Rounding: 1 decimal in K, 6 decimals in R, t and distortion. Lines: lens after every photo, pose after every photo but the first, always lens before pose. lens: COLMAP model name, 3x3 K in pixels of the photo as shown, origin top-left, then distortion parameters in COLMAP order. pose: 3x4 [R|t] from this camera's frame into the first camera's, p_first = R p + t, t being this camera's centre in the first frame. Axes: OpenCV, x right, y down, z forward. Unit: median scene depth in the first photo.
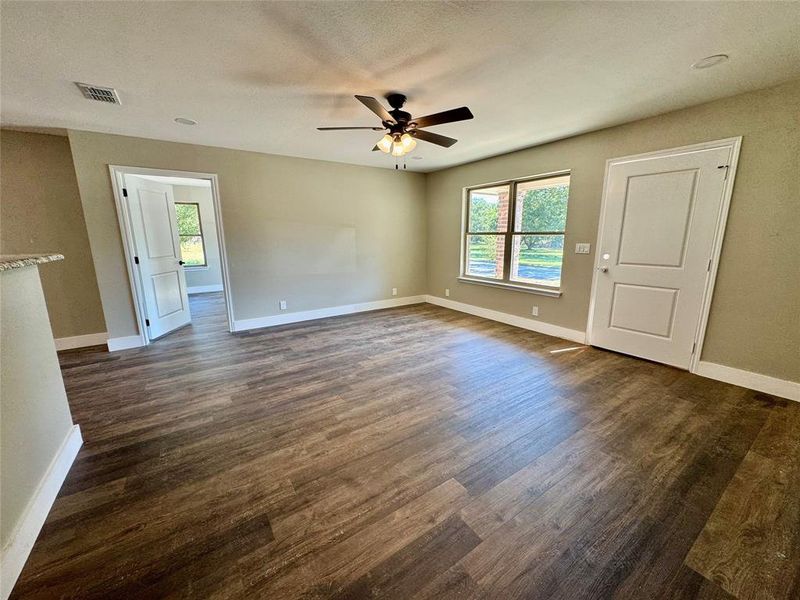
lens RADIAL K [[318.0, 0, 401.0], [0, 318.0, 300.4], [0, 0, 1]] dist [0.000496, -0.000375]
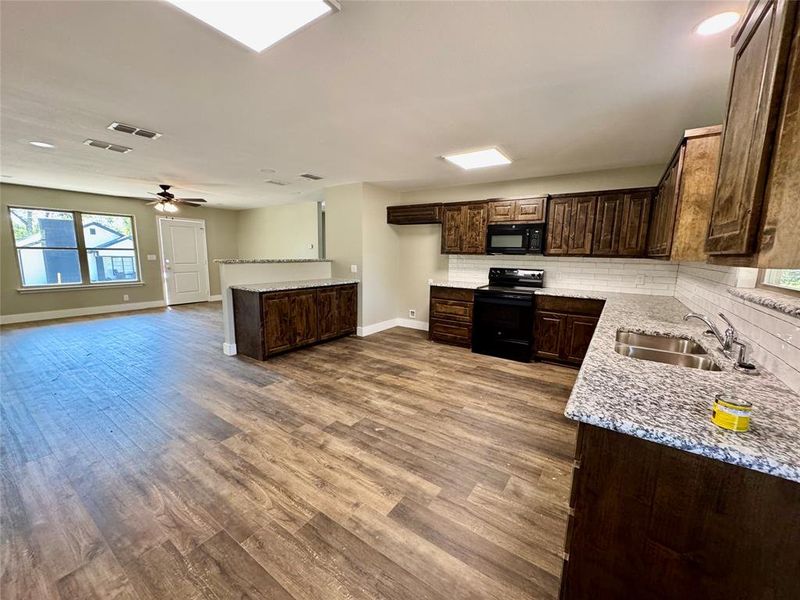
lens RADIAL K [[318.0, 0, 401.0], [0, 318.0, 300.4], [0, 0, 1]] dist [0.000496, -0.000375]
pose [[-0.363144, -0.138073, 0.921446, -1.969178], [0.174098, 0.961486, 0.212685, -0.067425], [-0.915323, 0.237657, -0.325120, 0.337083]]
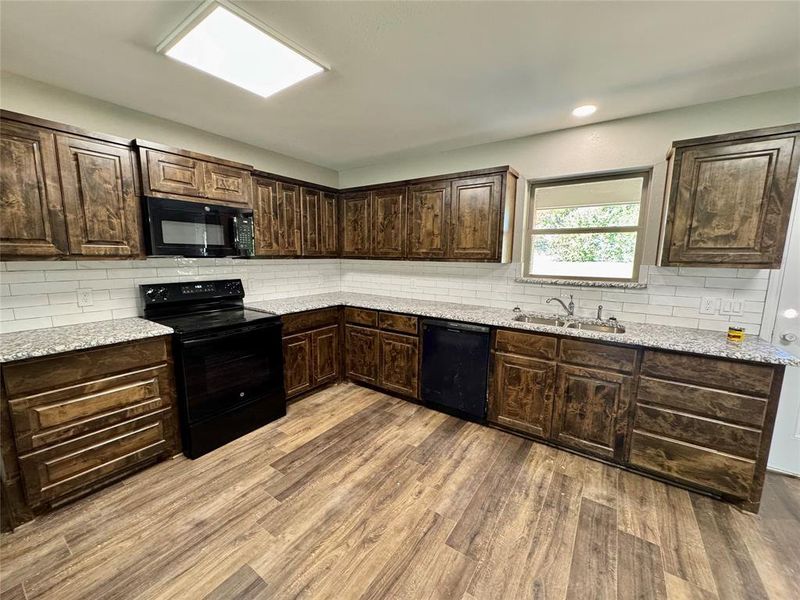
lens RADIAL K [[318.0, 0, 401.0], [0, 318.0, 300.4], [0, 0, 1]] dist [0.000496, -0.000375]
pose [[-0.931021, 0.050848, -0.361407, -1.077489], [-0.076934, 0.940653, 0.330535, -0.077424], [0.356765, 0.335540, -0.871855, 0.293958]]
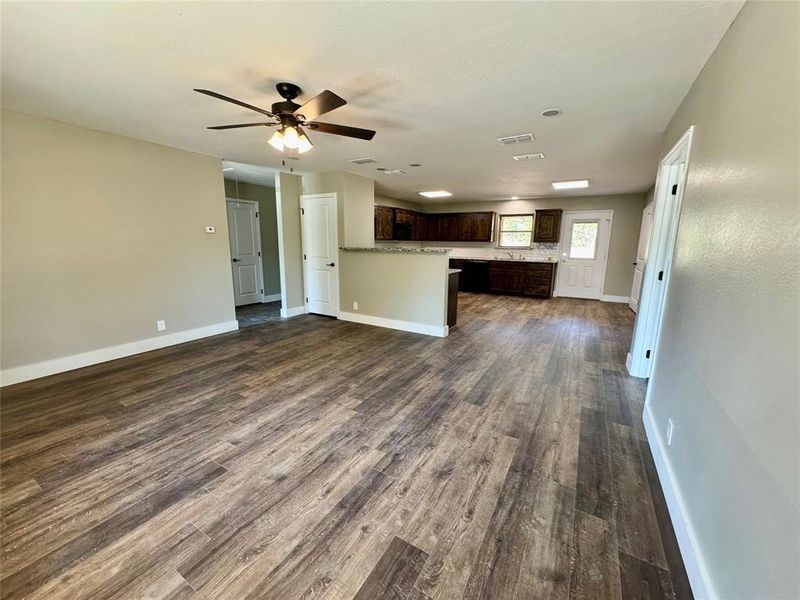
lens RADIAL K [[318.0, 0, 401.0], [0, 318.0, 300.4], [0, 0, 1]] dist [0.000496, -0.000375]
pose [[-0.905030, 0.075298, -0.418630, 0.090144], [-0.090763, 0.927350, 0.363021, -0.332082], [0.415551, 0.366541, -0.832445, 1.583436]]
